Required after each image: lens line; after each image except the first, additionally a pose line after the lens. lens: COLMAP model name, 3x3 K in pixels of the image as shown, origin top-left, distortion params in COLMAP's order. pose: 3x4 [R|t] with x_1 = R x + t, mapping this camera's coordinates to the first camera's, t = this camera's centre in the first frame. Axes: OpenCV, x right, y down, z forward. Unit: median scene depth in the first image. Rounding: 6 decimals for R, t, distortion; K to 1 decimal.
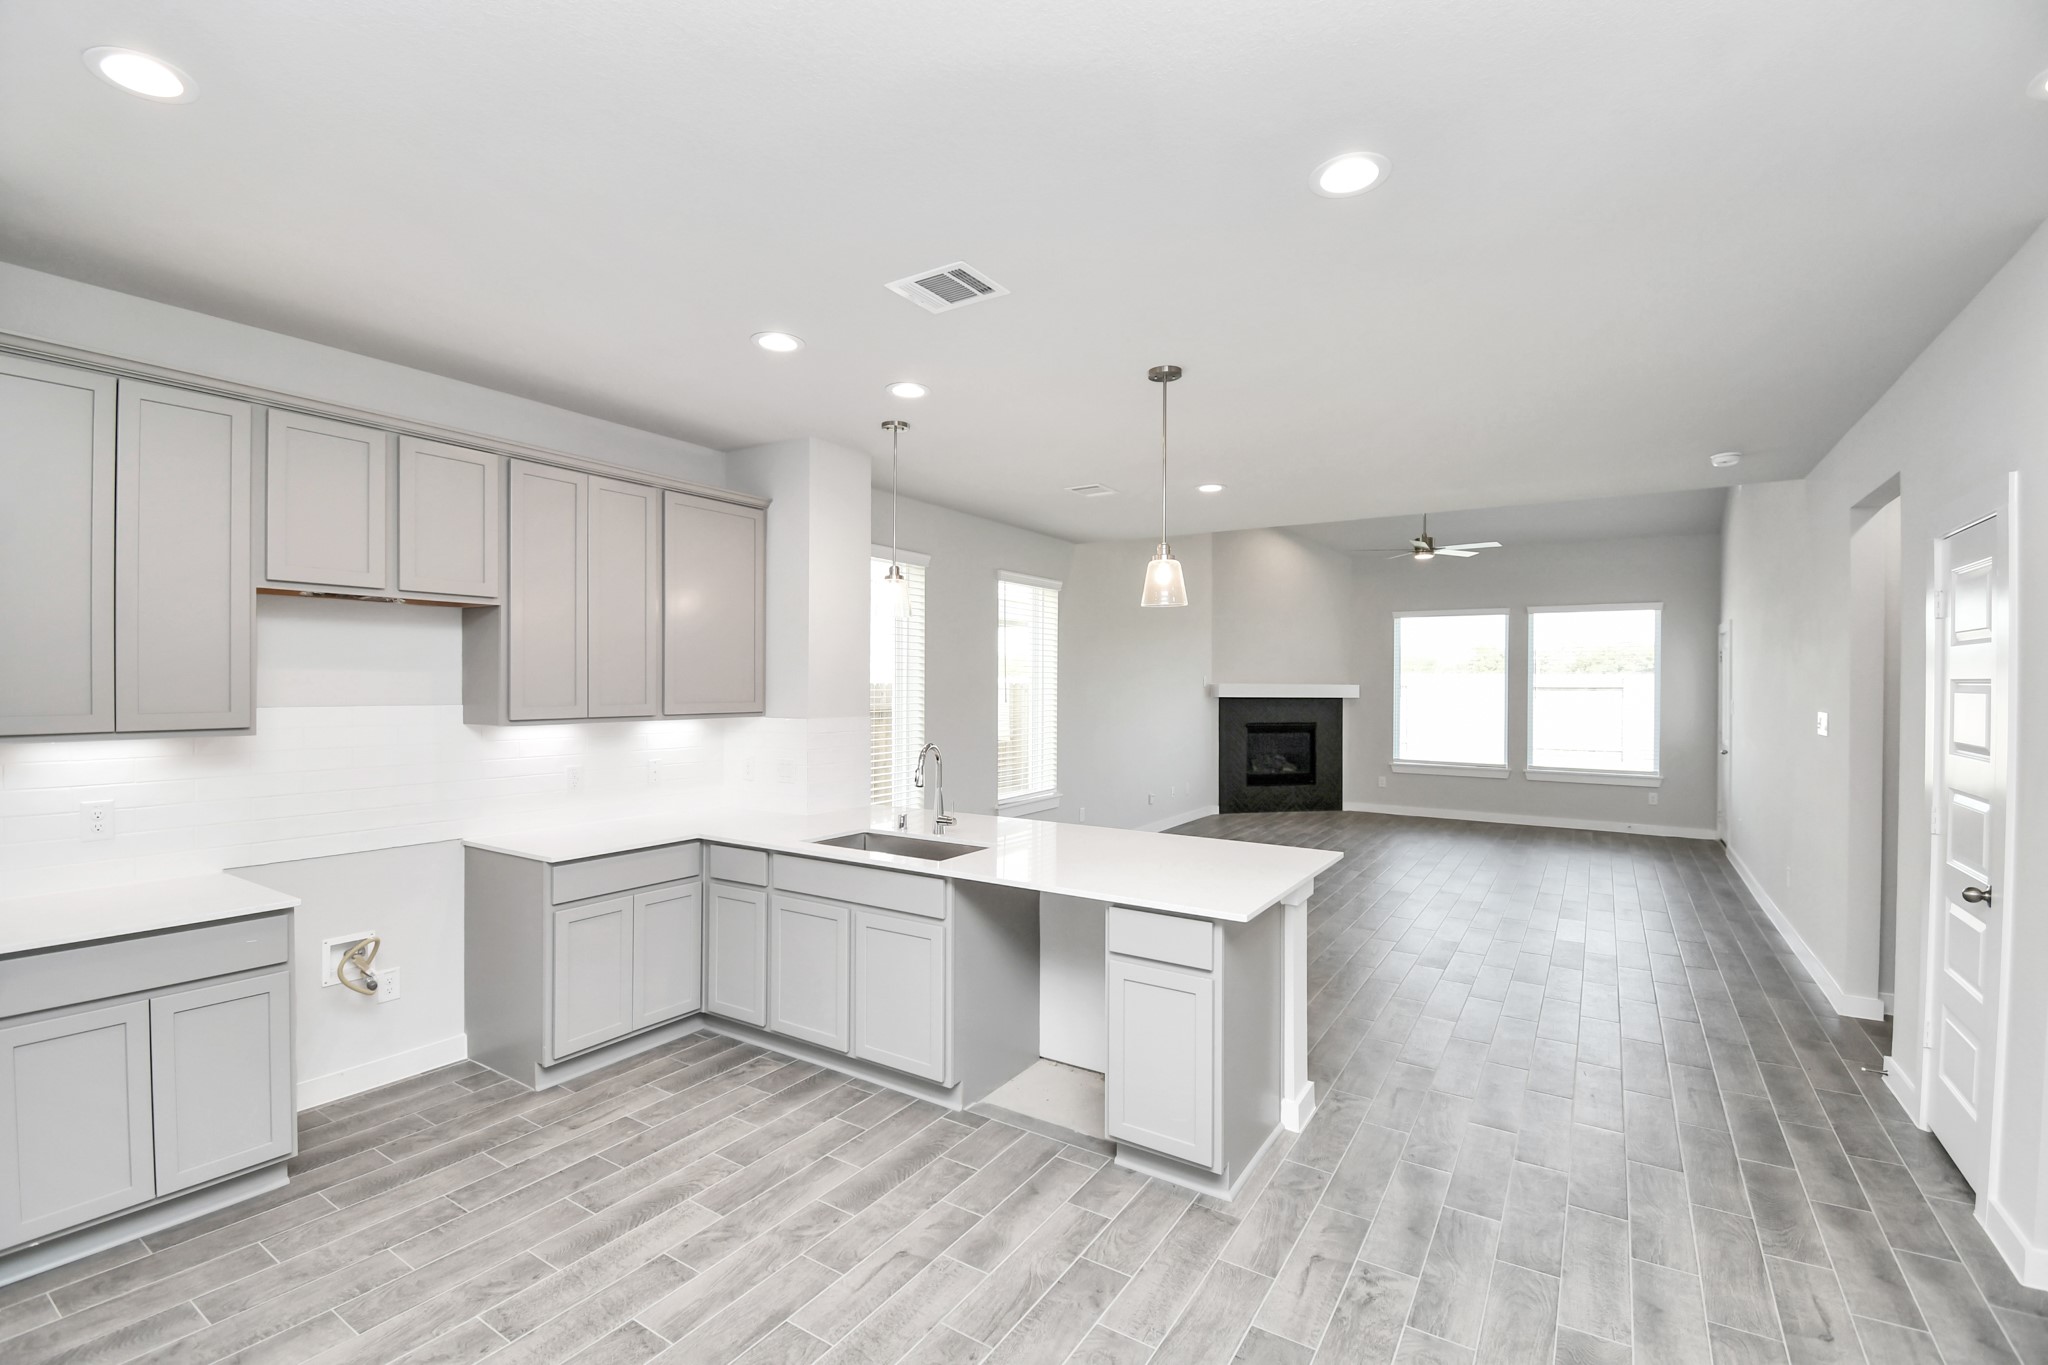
lens RADIAL K [[924.6, 0, 1008.7], [0, 924.6, 678.5], [0, 0, 1]] dist [-0.003260, -0.003259]
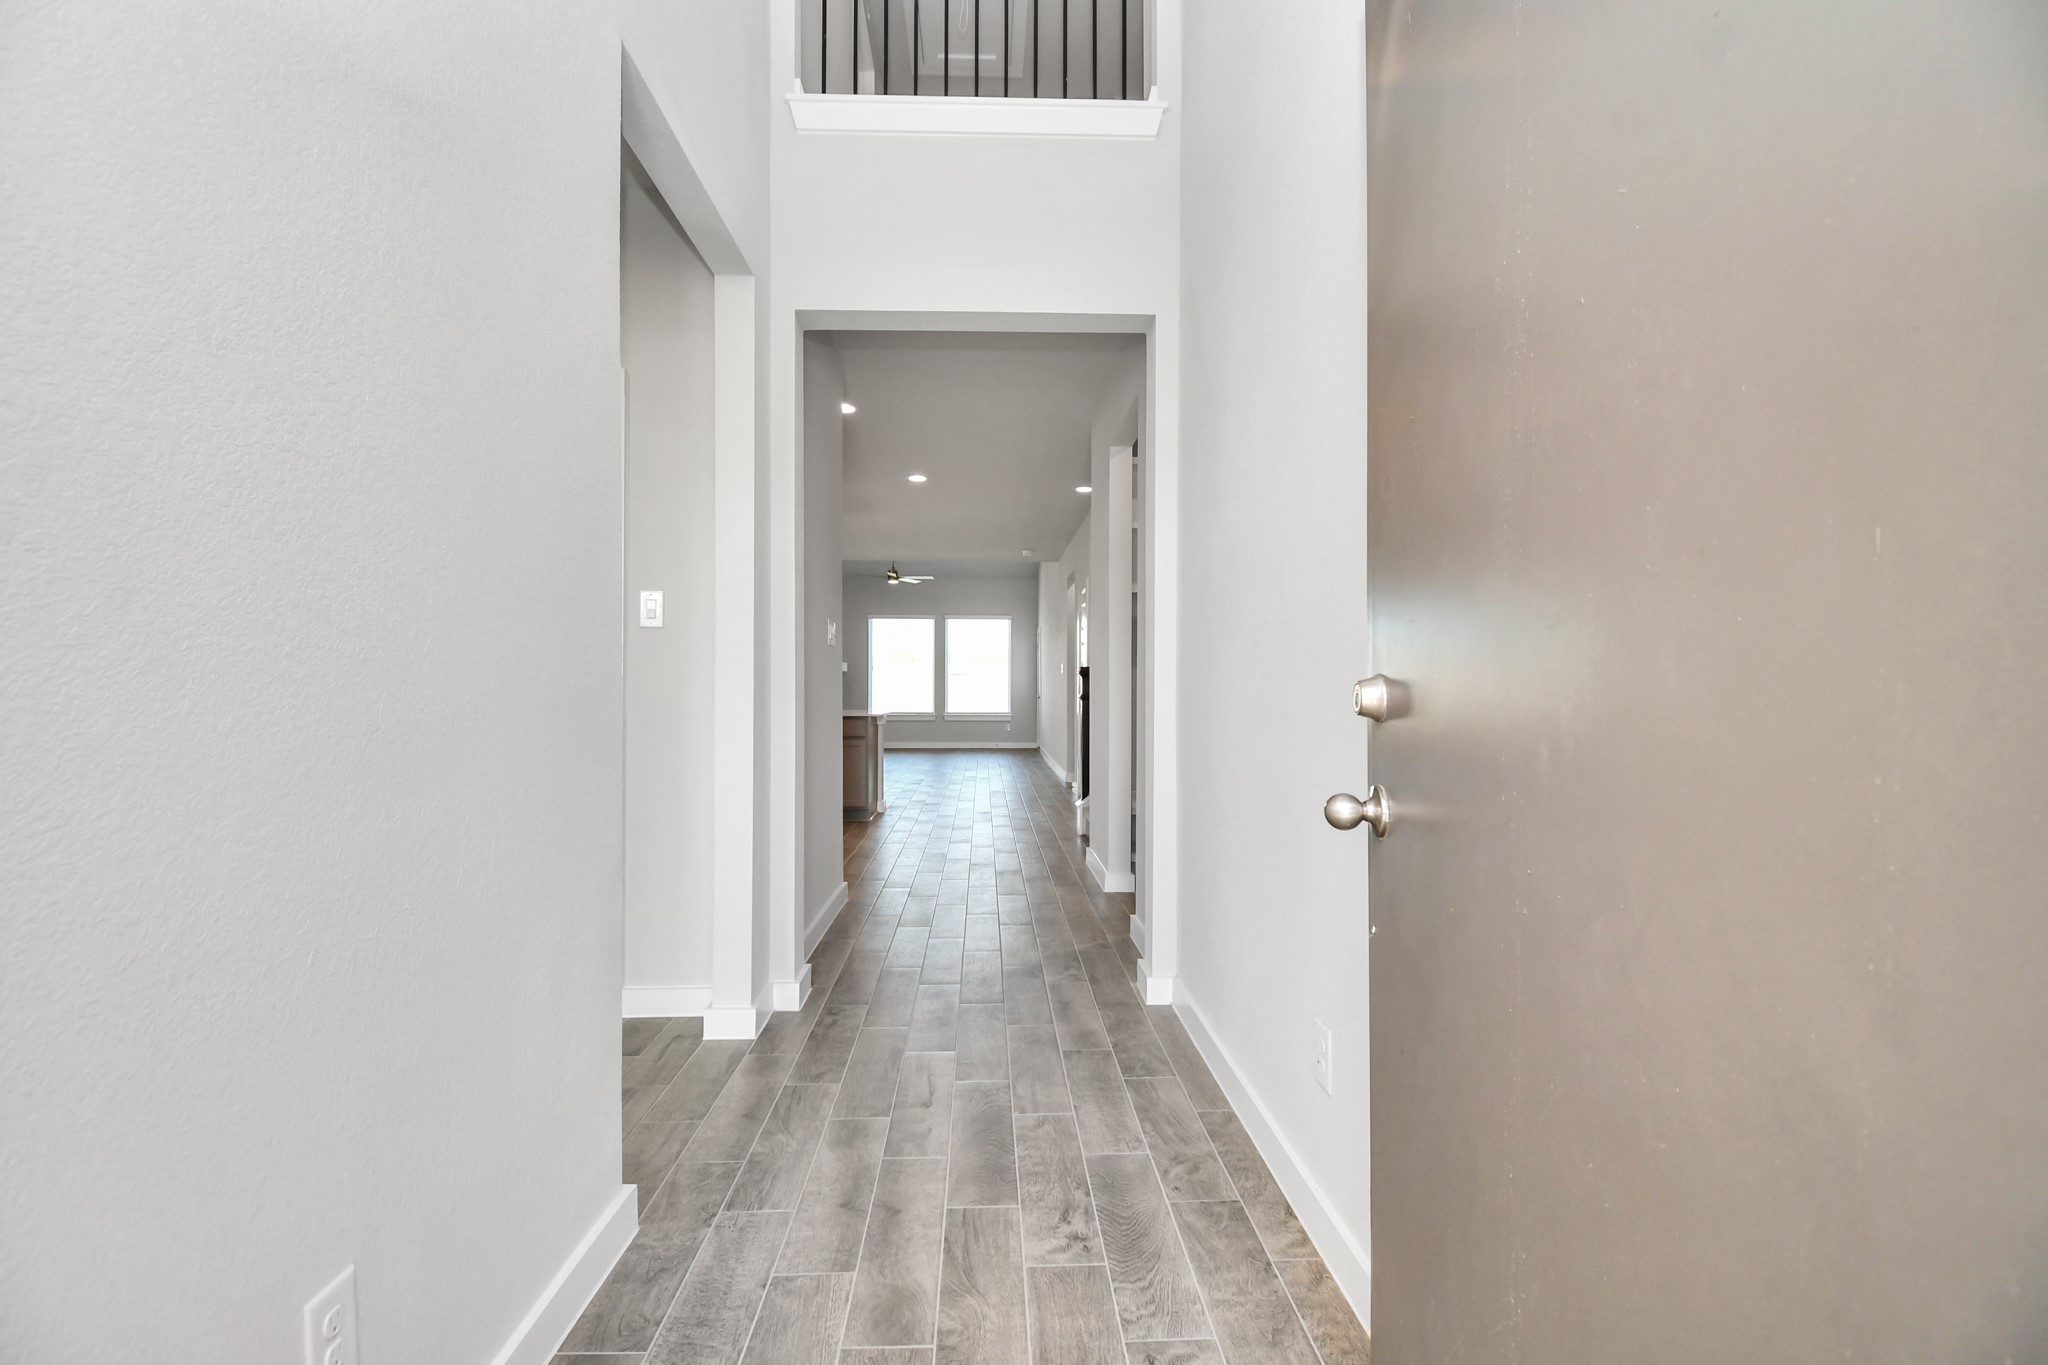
lens RADIAL K [[924.6, 0, 1020.7], [0, 924.6, 688.4], [0, 0, 1]] dist [-0.003260, -0.003259]
pose [[0.812388, -0.001759, 0.583115, -0.311956], [0.004047, 0.999988, -0.002621, 0.060761], [-0.583103, 0.004489, 0.812386, -0.450205]]
